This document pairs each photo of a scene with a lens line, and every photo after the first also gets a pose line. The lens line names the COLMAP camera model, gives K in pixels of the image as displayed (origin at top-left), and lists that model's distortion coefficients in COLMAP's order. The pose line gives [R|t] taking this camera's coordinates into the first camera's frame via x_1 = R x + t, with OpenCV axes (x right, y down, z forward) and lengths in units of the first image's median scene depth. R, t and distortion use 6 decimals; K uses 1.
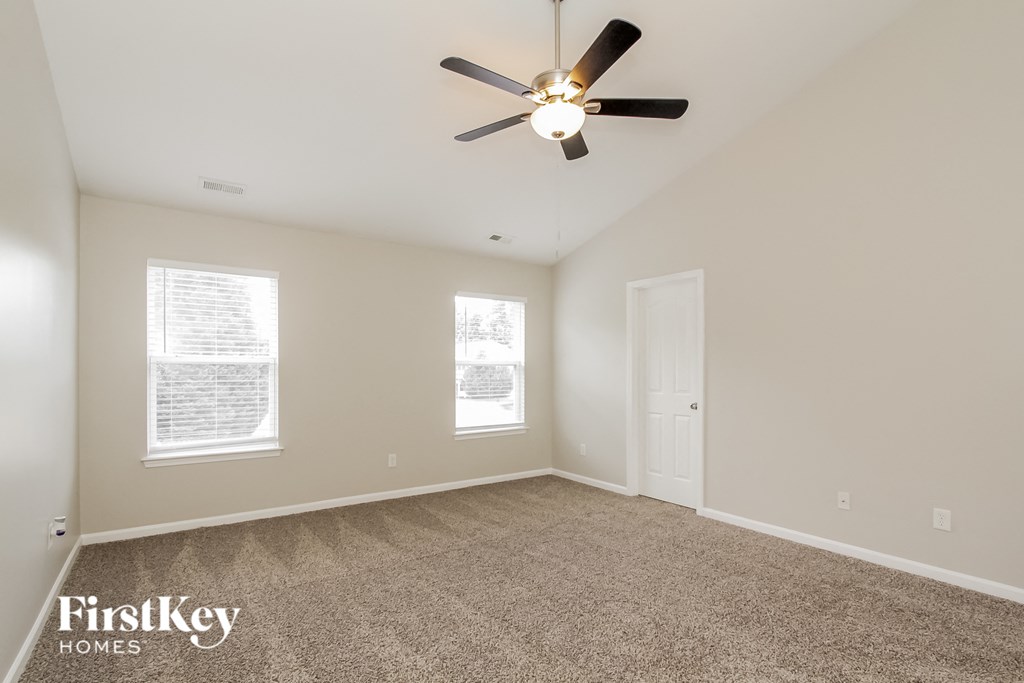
lens RADIAL K [[488.3, 0, 507.5], [0, 488.3, 369.3], [0, 0, 1]] dist [-0.000867, -0.000112]
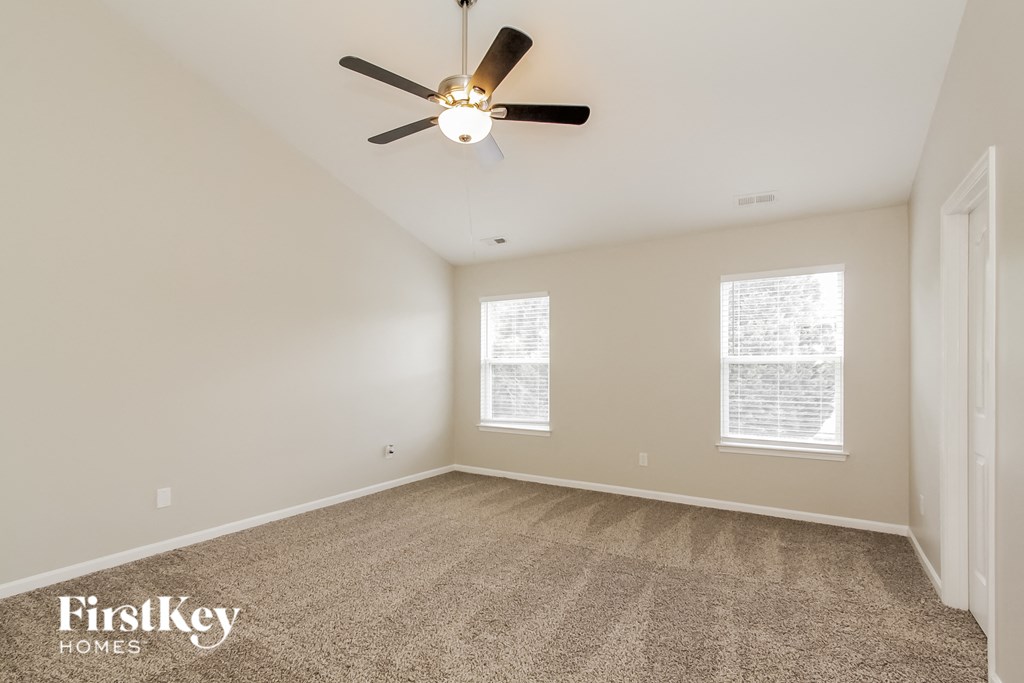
lens RADIAL K [[471.6, 0, 511.7], [0, 471.6, 356.5], [0, 0, 1]] dist [-0.000870, 0.000008]
pose [[0.398370, -0.026036, -0.916855, 0.131327], [0.001809, 0.999617, -0.027601, 0.000631], [0.917223, 0.009337, 0.398264, 0.088293]]
